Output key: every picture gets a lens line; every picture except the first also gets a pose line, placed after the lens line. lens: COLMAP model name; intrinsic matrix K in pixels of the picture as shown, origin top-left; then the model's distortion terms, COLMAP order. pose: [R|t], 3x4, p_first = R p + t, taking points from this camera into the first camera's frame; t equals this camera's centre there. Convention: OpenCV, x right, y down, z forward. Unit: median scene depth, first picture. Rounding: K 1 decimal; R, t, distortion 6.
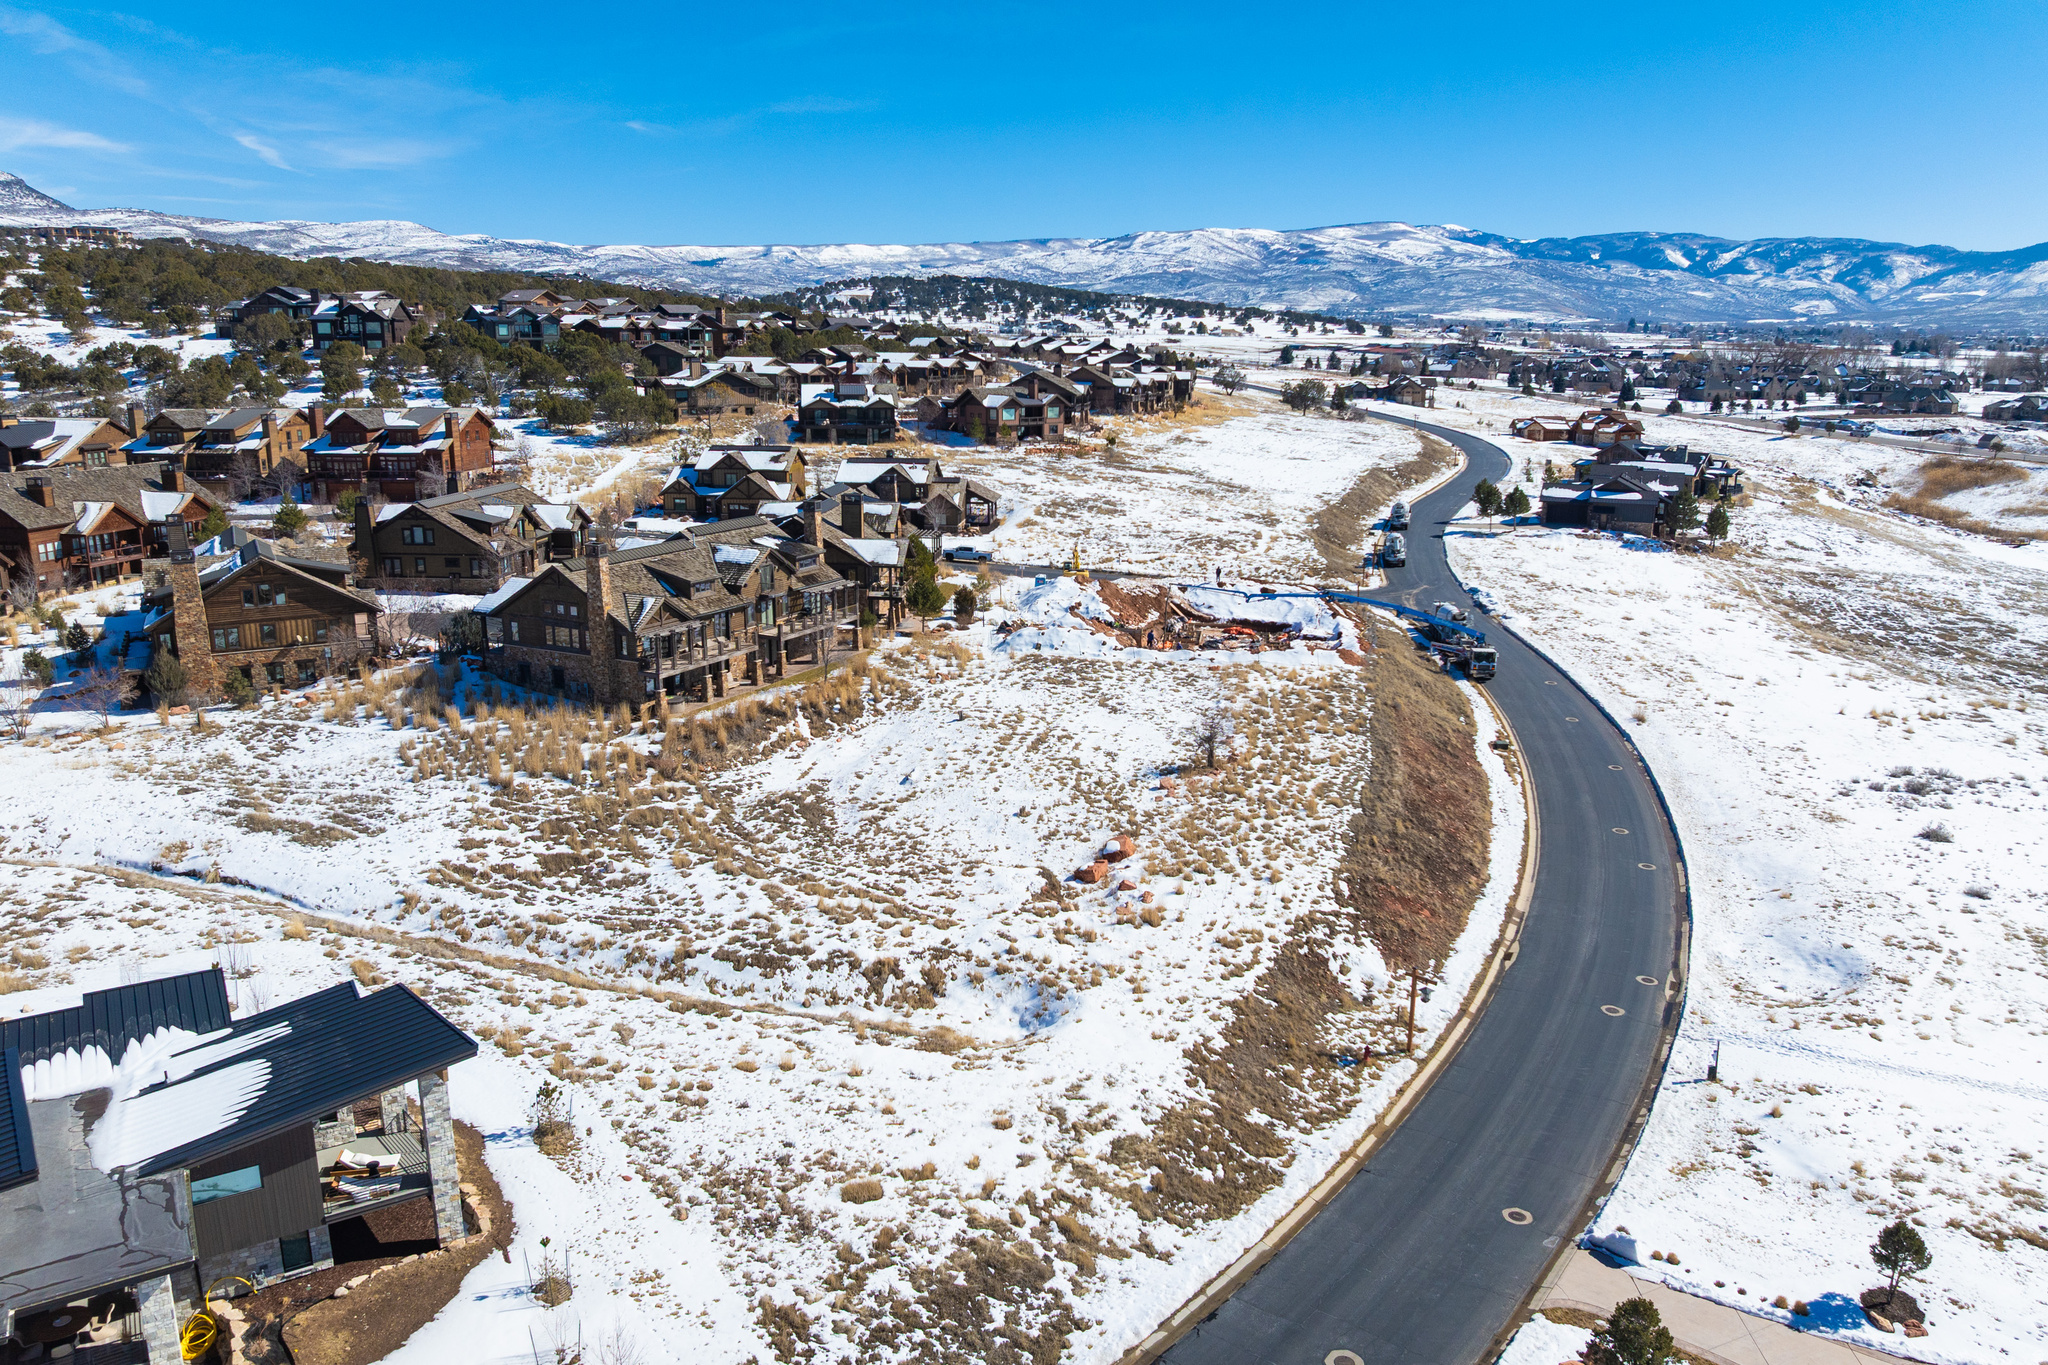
lens RADIAL K [[1439.0, 0, 1033.5], [0, 1439.0, 665.8], [0, 0, 1]] dist [-0.037263, -0.002323]
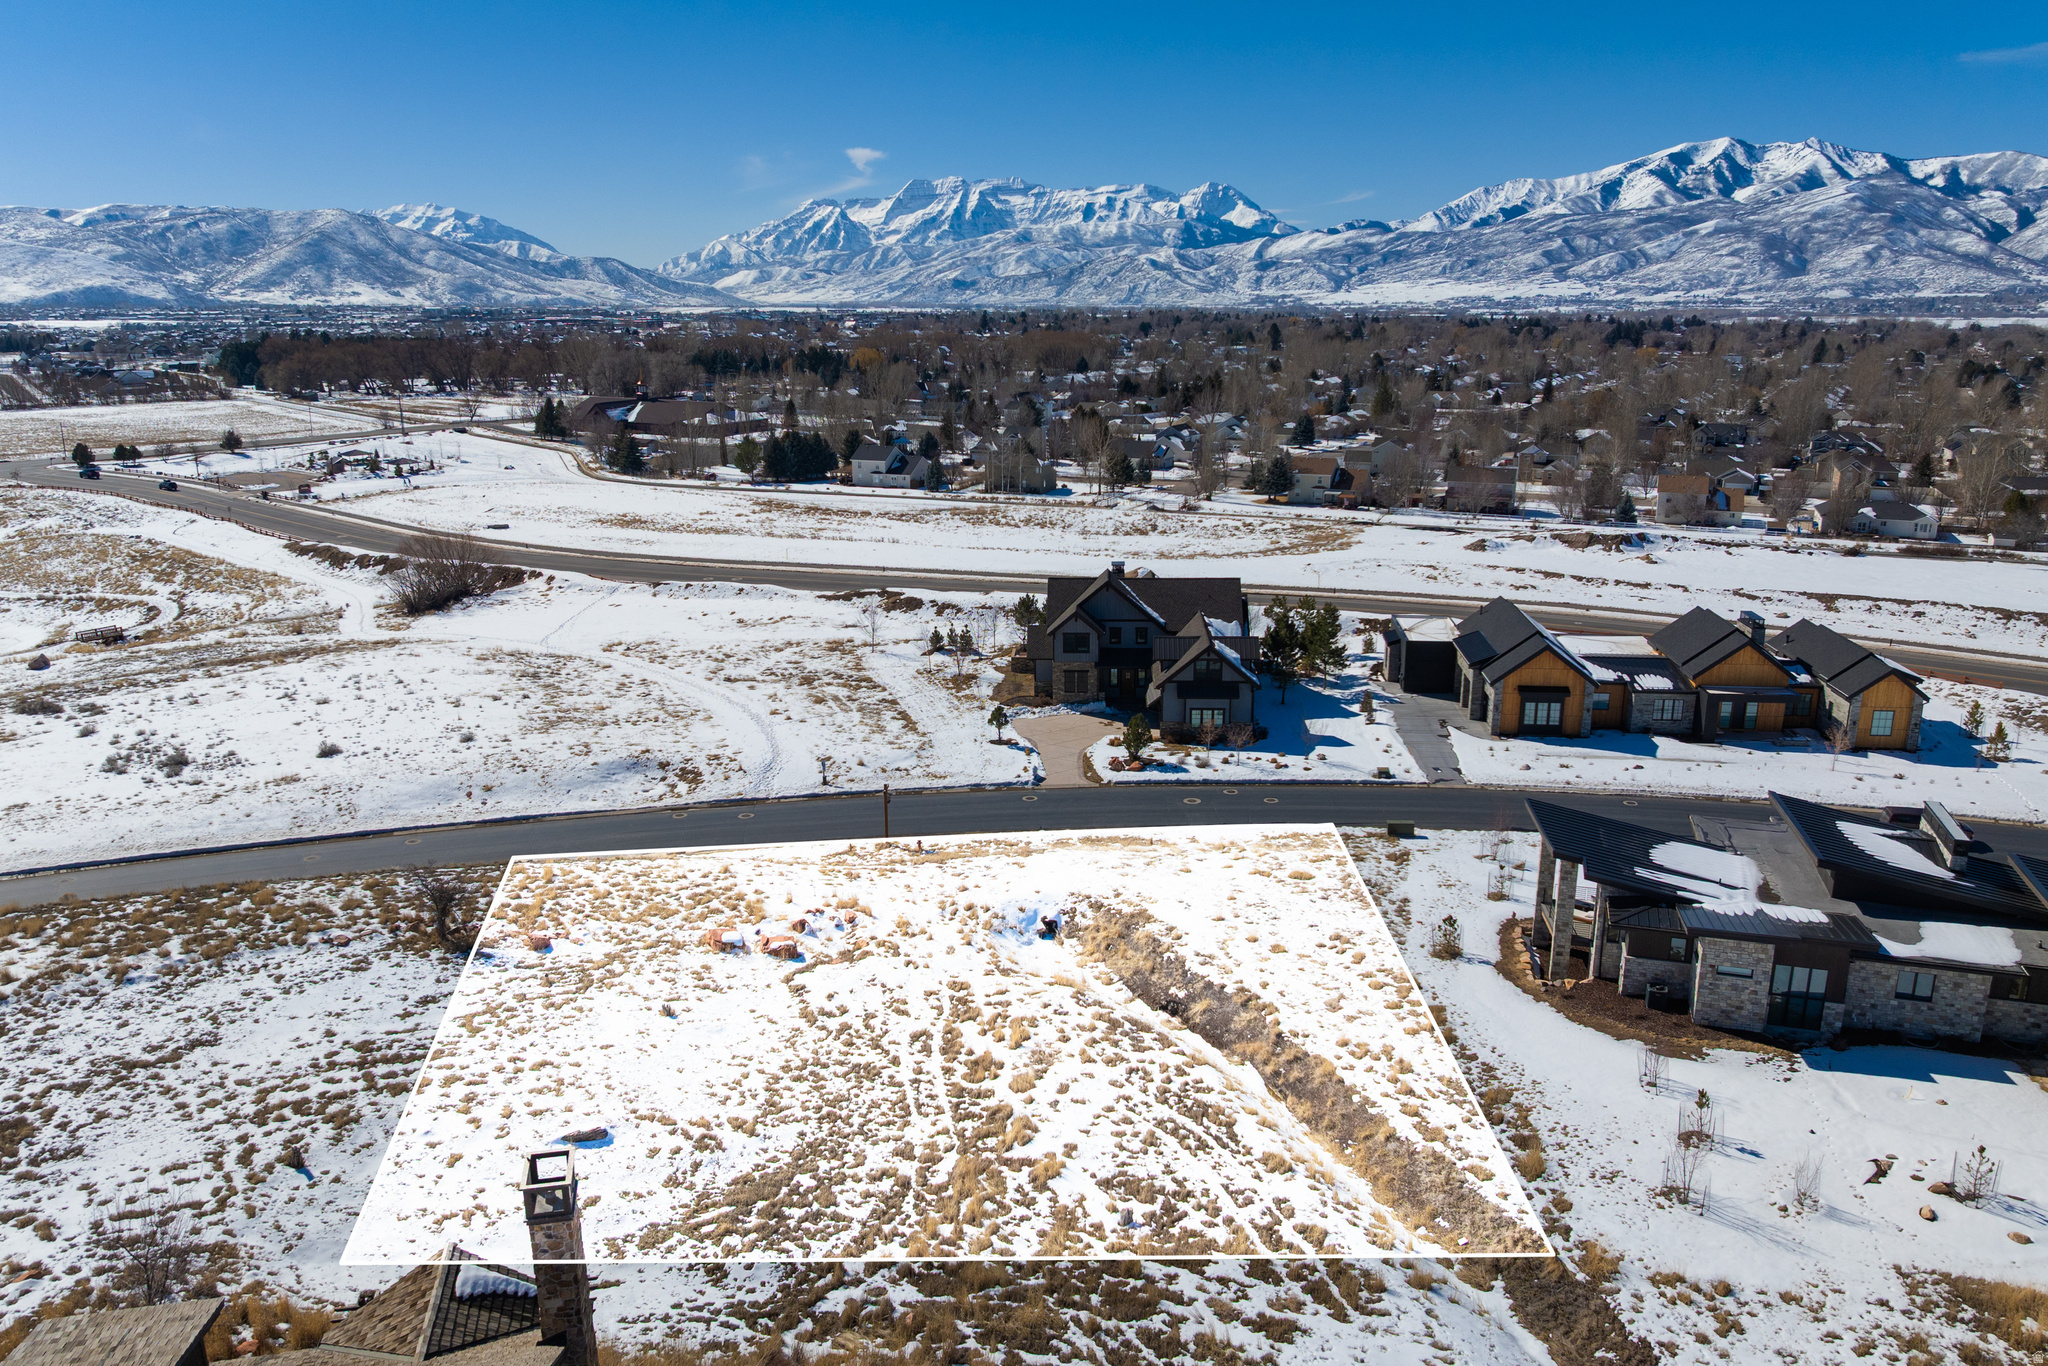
lens RADIAL K [[1442.6, 0, 1035.9], [0, 1442.6, 650.7], [0, 0, 1]] dist [-0.042226, 0.007737]
pose [[-0.633001, -0.189686, 0.750552, -0.719677], [0.174965, 0.909377, 0.377387, -0.349499], [-0.754120, 0.370206, -0.542449, 1.311368]]
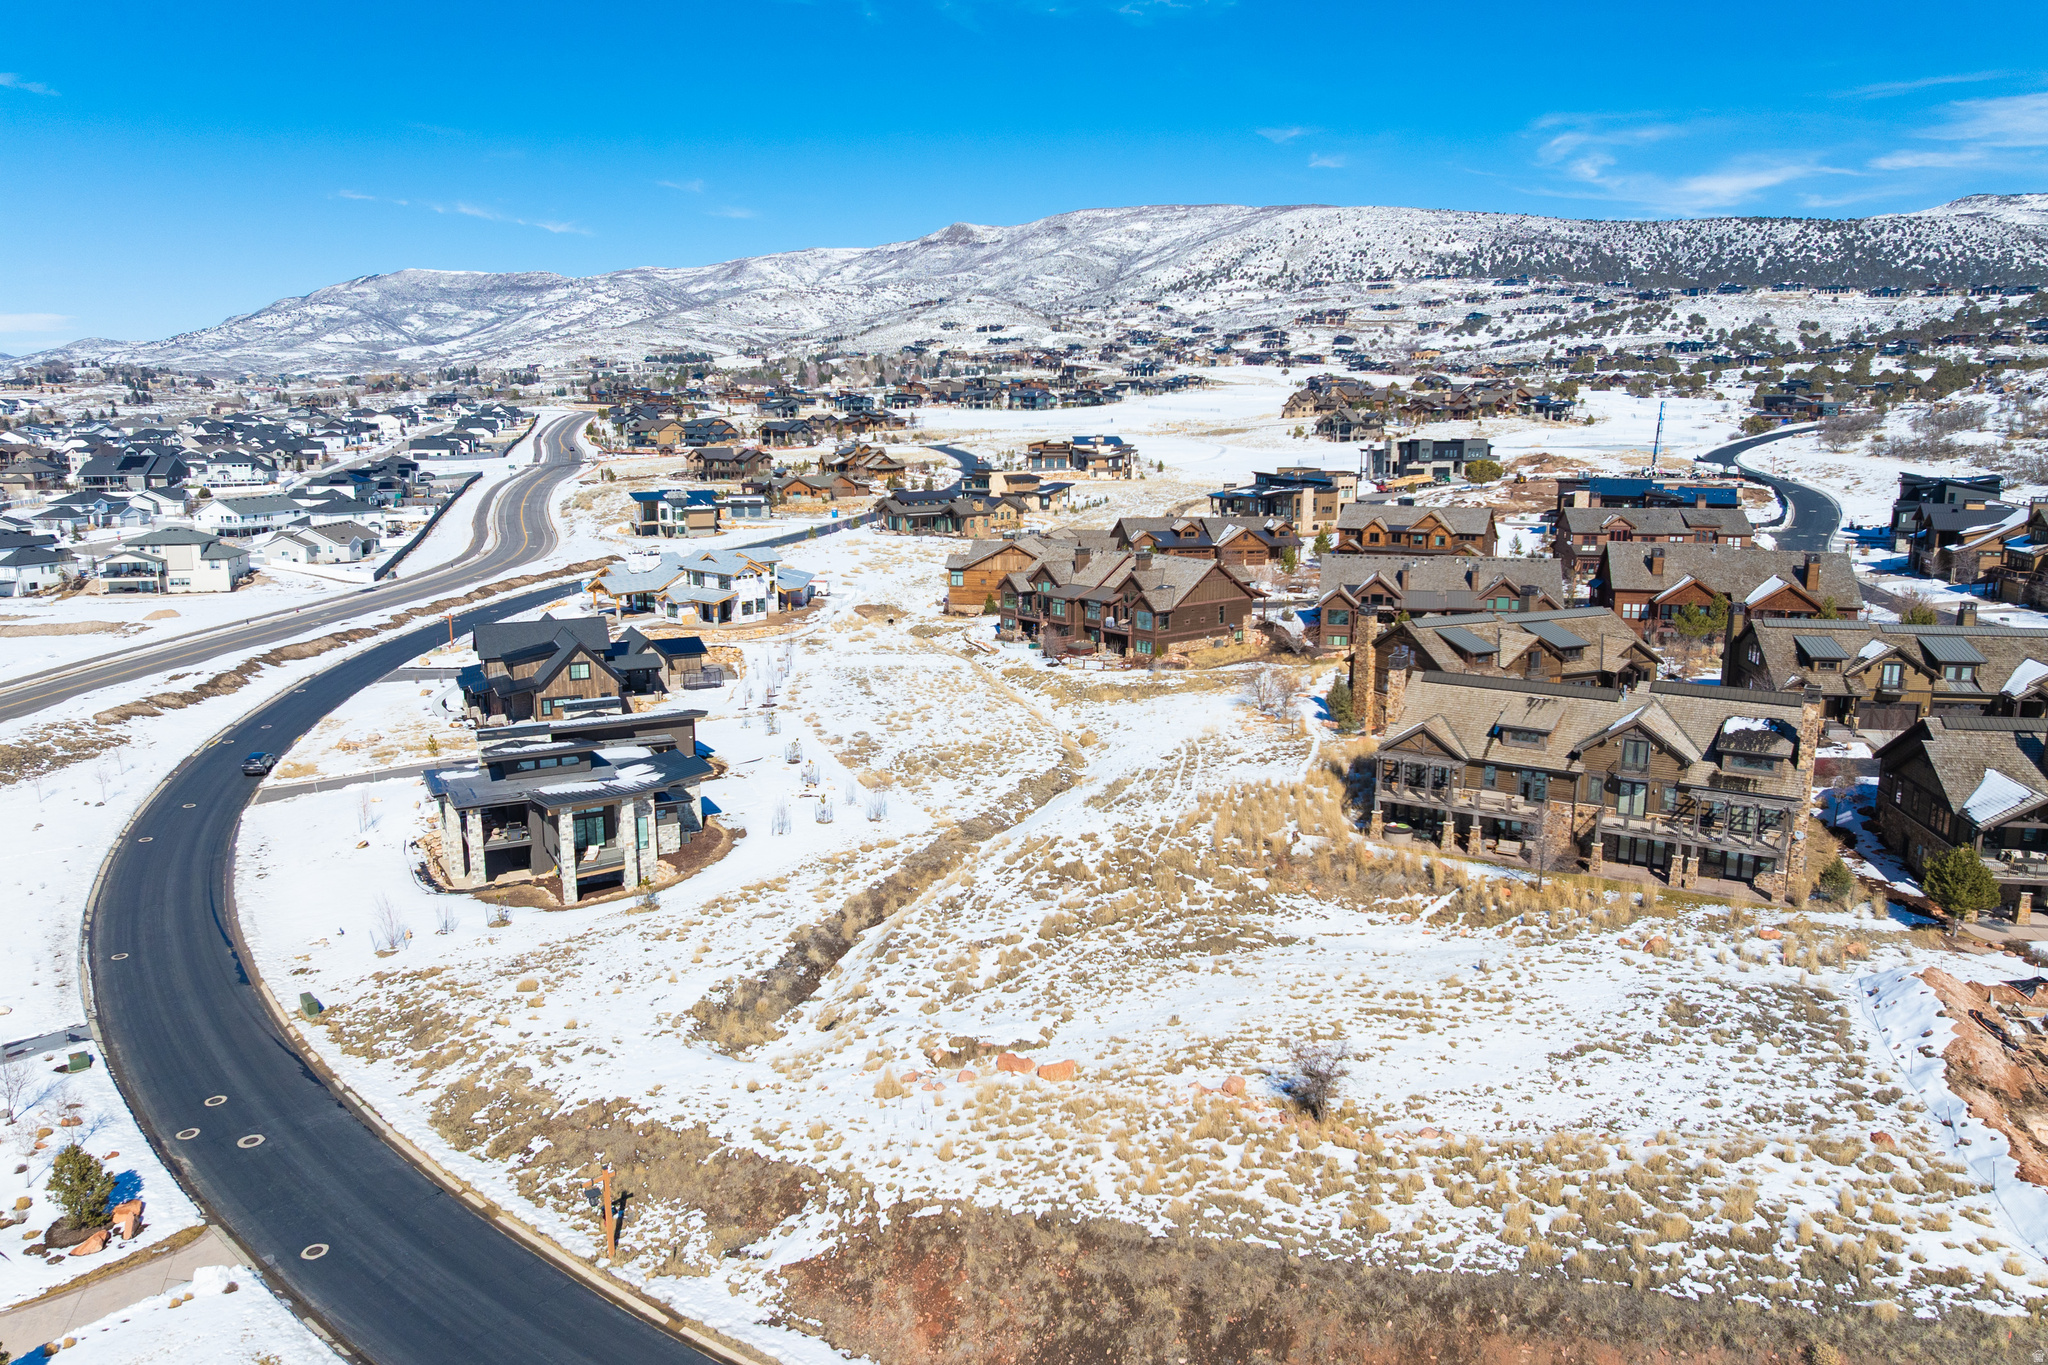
lens RADIAL K [[1428.7, 0, 1038.6], [0, 1428.7, 679.8], [0, 0, 1]] dist [-0.053829, 0.031405]
pose [[-0.075569, 0.189737, -0.978922, 0.867039], [-0.221545, 0.953997, 0.202009, -0.268428], [0.972218, 0.232141, -0.030058, 0.990284]]
